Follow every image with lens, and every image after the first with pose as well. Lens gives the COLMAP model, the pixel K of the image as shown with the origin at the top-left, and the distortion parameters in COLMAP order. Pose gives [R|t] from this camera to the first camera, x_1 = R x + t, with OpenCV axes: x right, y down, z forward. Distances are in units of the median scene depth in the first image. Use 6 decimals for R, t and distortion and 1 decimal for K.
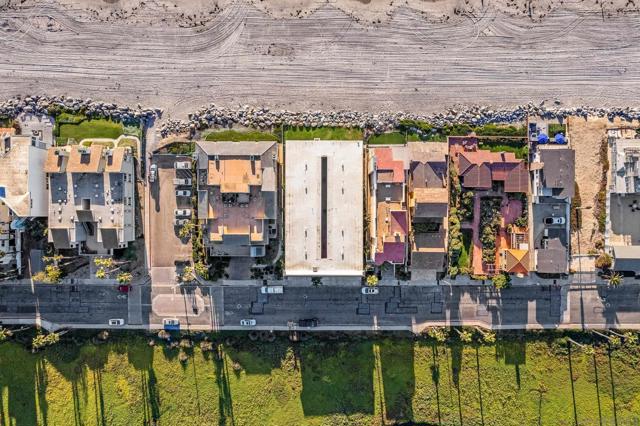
lens RADIAL K [[407.7, 0, 326.0], [0, 407.7, 250.9], [0, 0, 1]] dist [-0.055660, 0.038584]
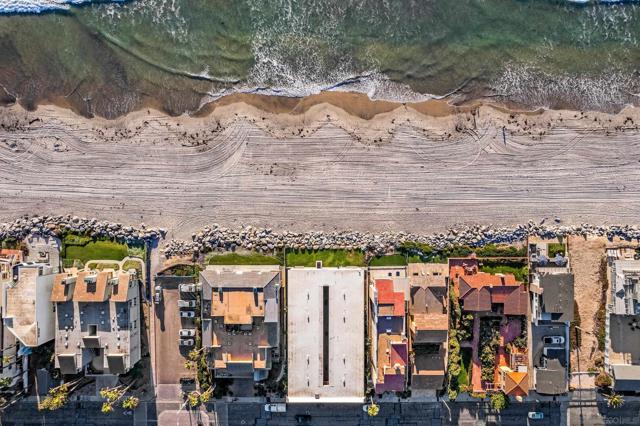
lens RADIAL K [[407.7, 0, 326.3], [0, 407.7, 173.0], [0, 0, 1]] dist [-0.055660, 0.038584]
pose [[0.999975, -0.001020, -0.007032, 0.003733], [0.000949, 0.999949, -0.010084, -0.484466], [0.007042, 0.010077, 0.999924, -0.015793]]
